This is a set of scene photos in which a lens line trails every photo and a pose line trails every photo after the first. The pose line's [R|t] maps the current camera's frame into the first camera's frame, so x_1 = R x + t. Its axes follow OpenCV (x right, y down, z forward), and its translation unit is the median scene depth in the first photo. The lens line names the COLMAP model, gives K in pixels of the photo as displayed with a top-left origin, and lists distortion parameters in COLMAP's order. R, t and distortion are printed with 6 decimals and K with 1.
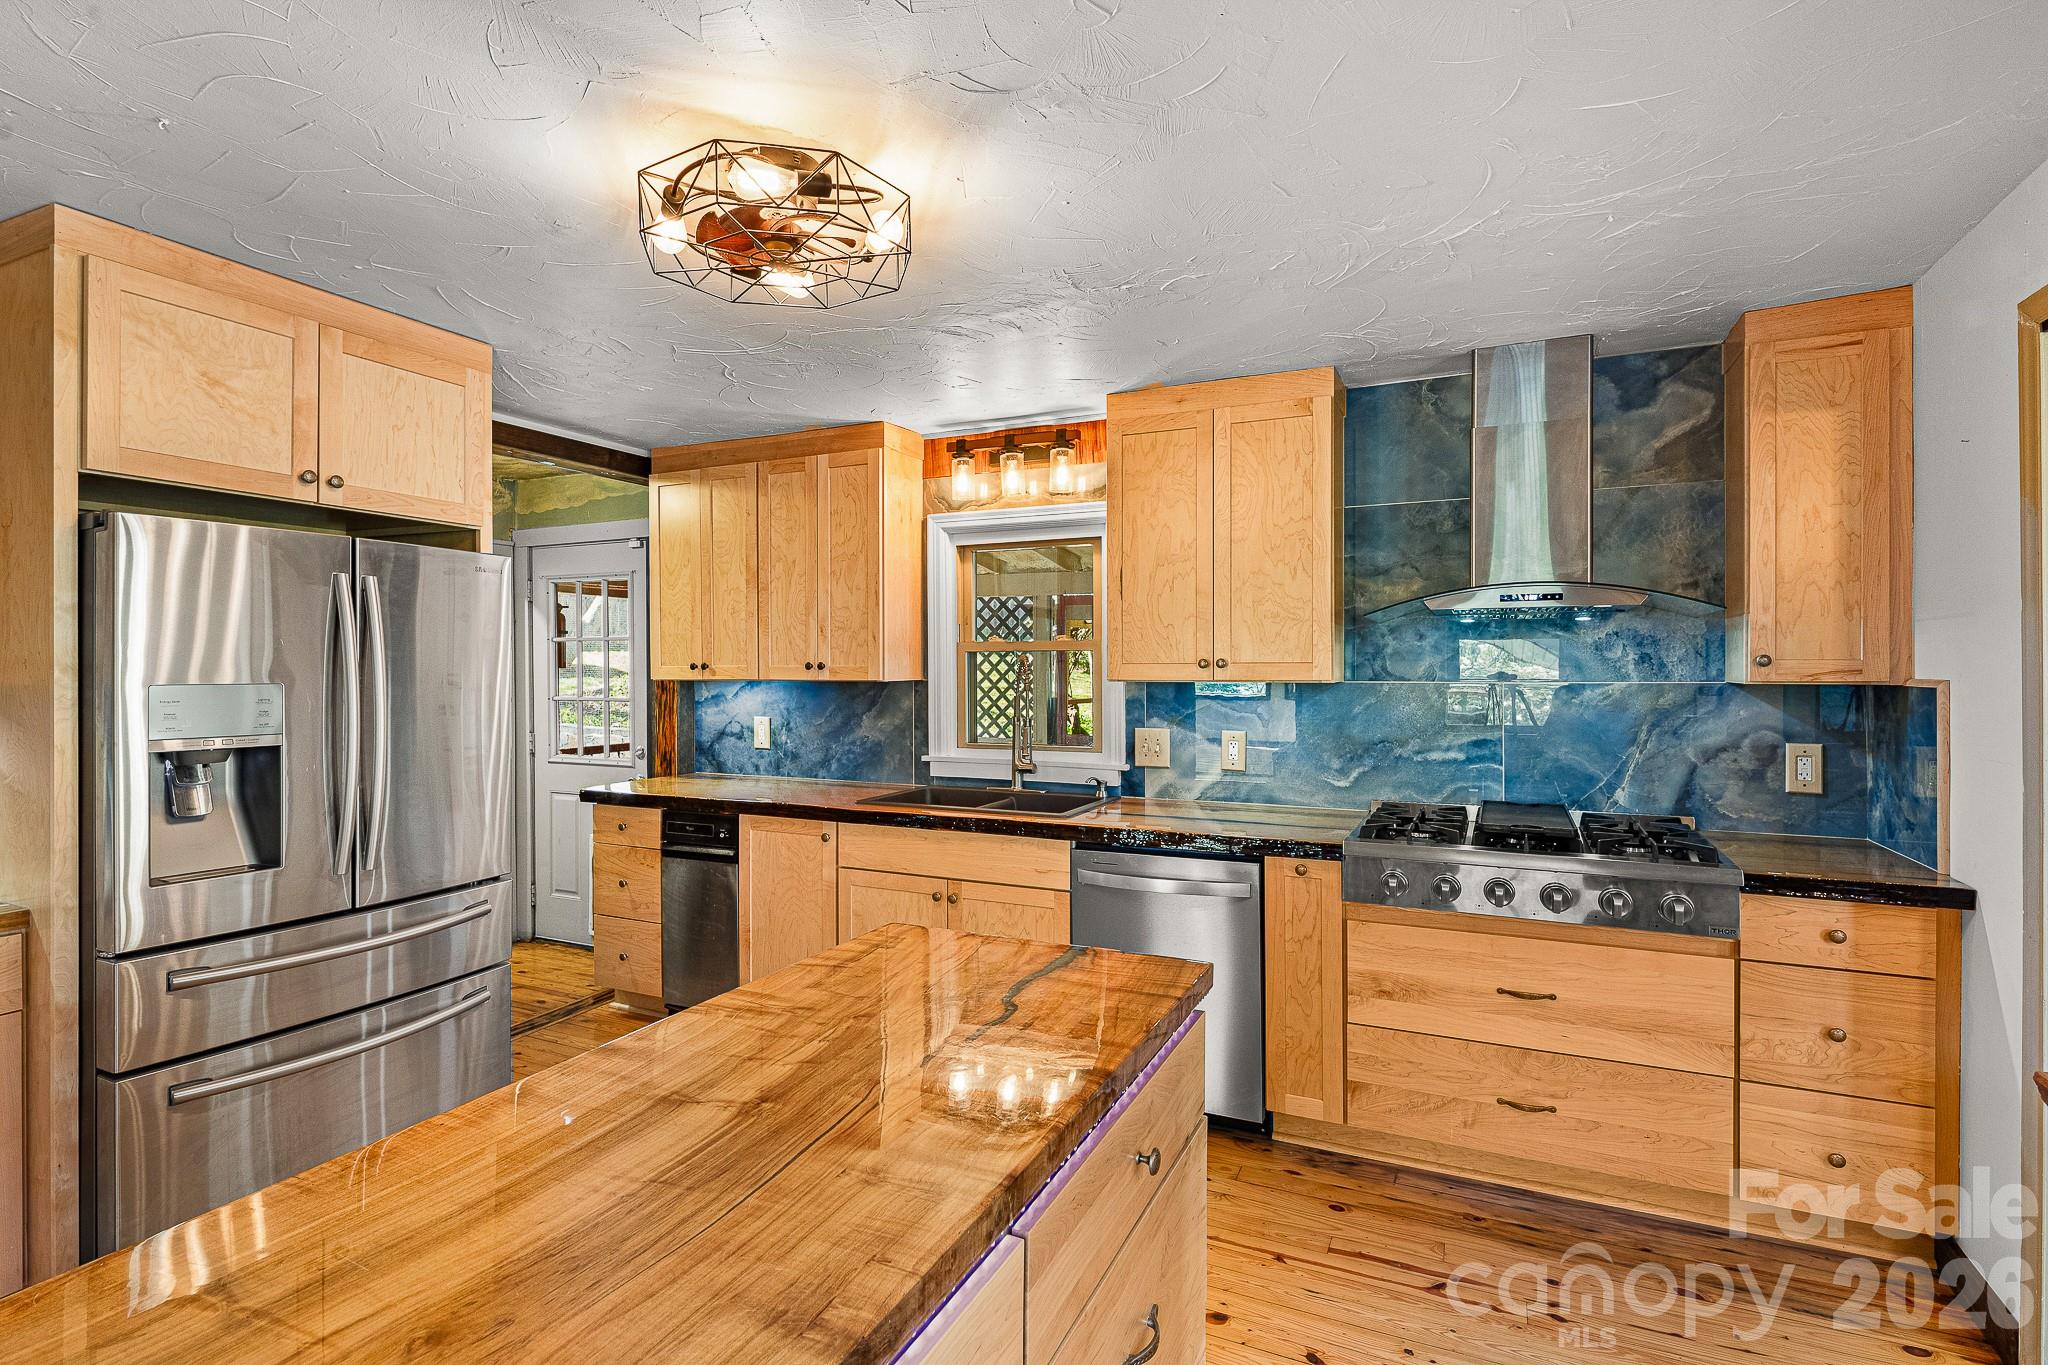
lens RADIAL K [[993.5, 0, 1013.8], [0, 993.5, 667.5], [0, 0, 1]] dist [0.004384, -0.001875]
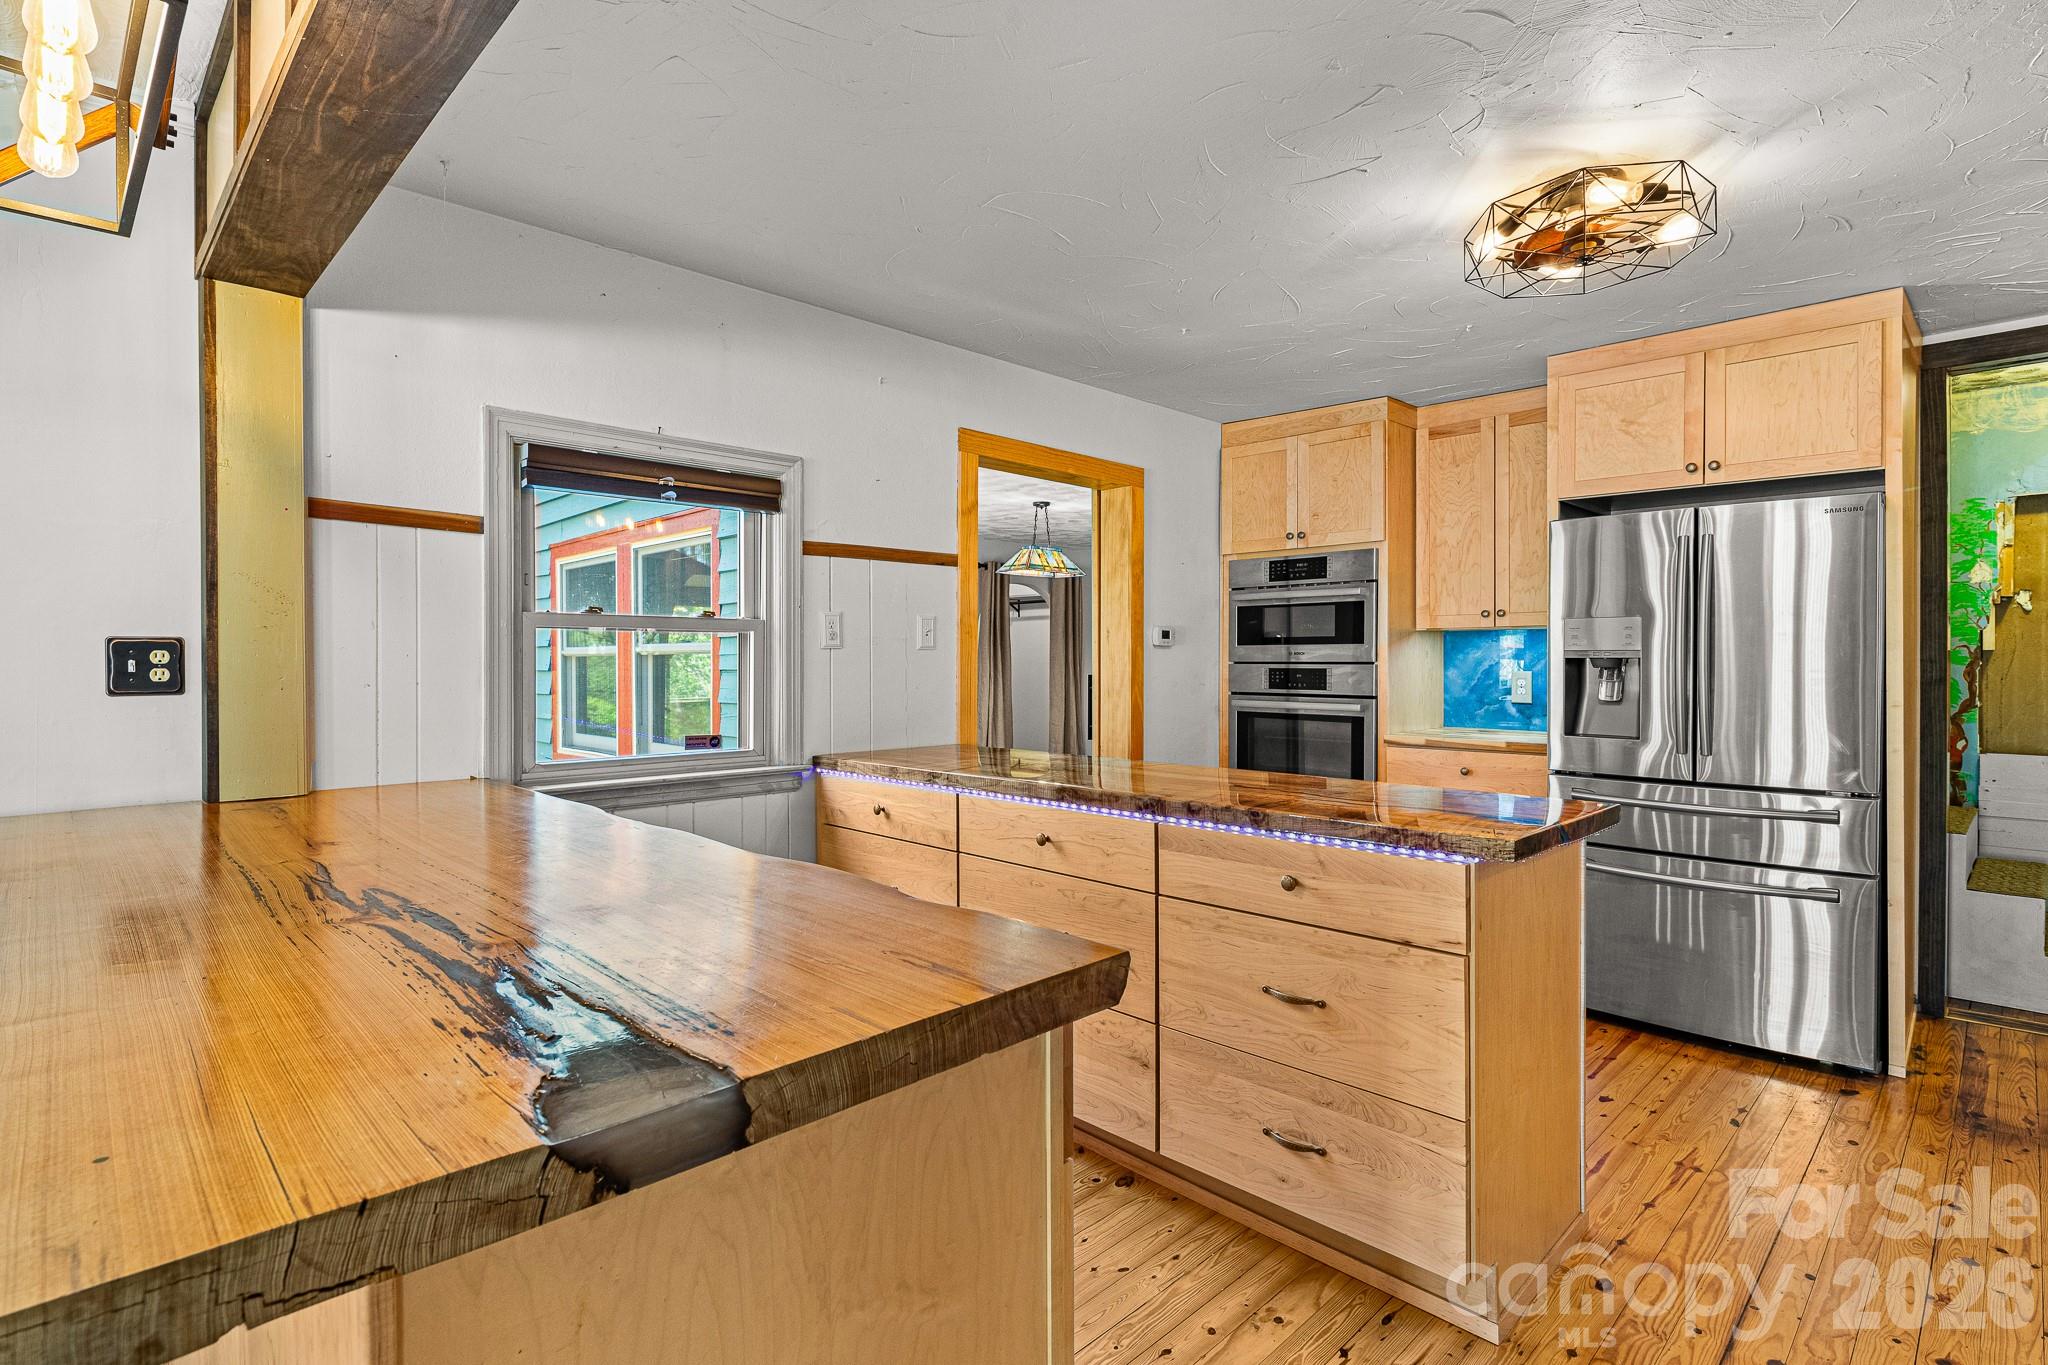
lens RADIAL K [[993.5, 0, 1015.7], [0, 993.5, 670.8], [0, 0, 1]] dist [0.004384, -0.001875]
pose [[-0.337875, 0.012828, -0.941104, 0.656184], [0.001255, 0.999912, 0.013179, 0.051242], [0.941190, 0.003272, -0.337861, 0.417800]]
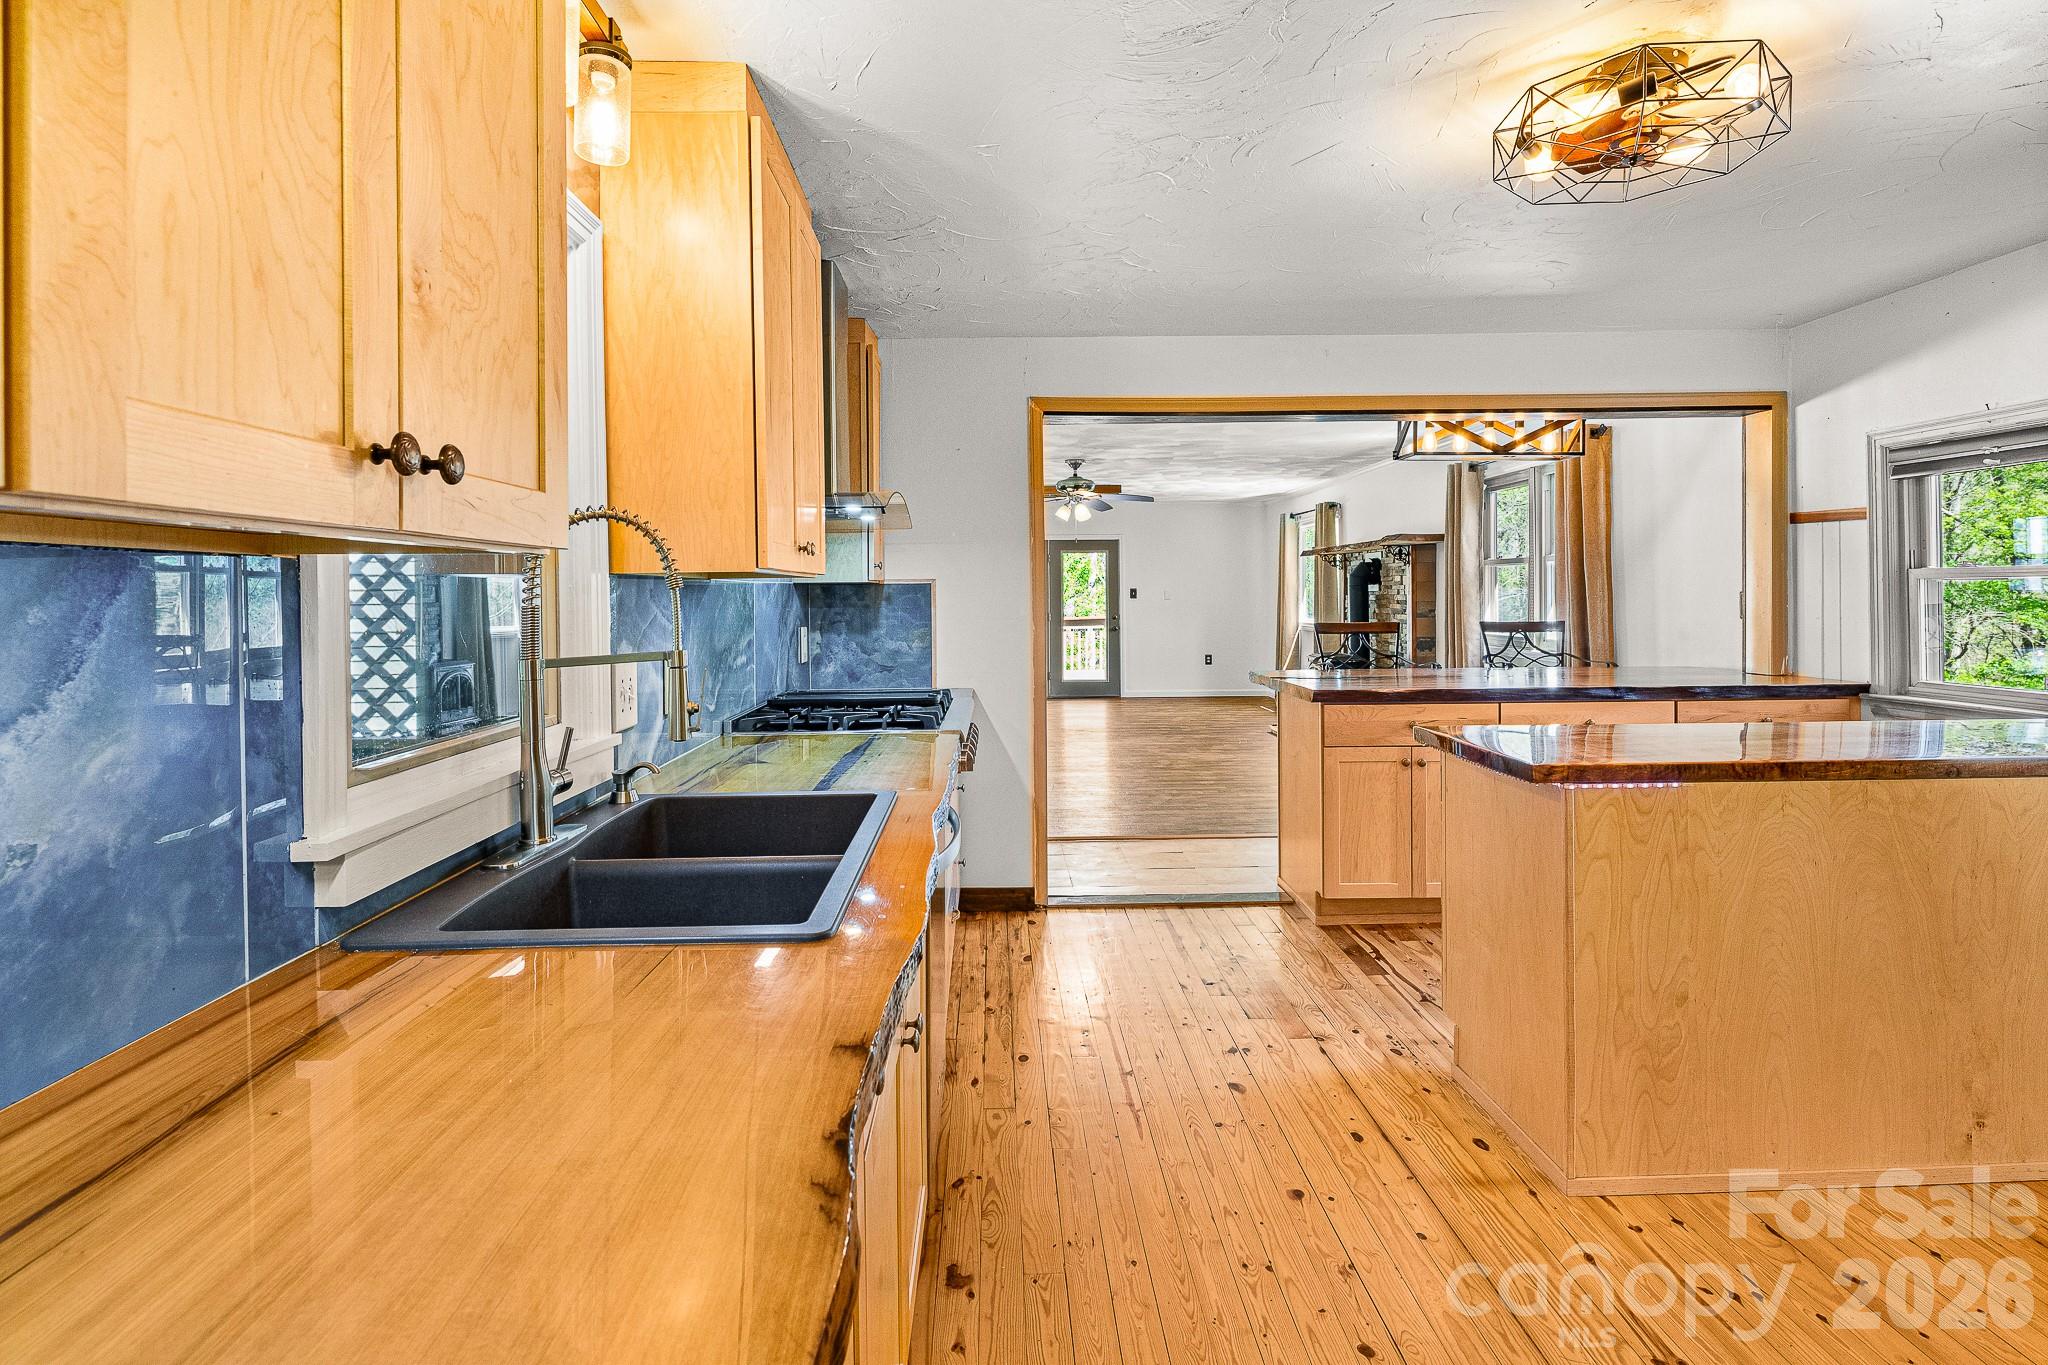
lens RADIAL K [[993.5, 0, 1008.2], [0, 993.5, 604.6], [0, 0, 1]] dist [0.004384, -0.001875]
pose [[-0.446635, -0.001120, 0.894715, -0.497228], [0.013652, 0.999874, 0.008067, 0.031475], [-0.894612, 0.015818, -0.446564, 1.161561]]
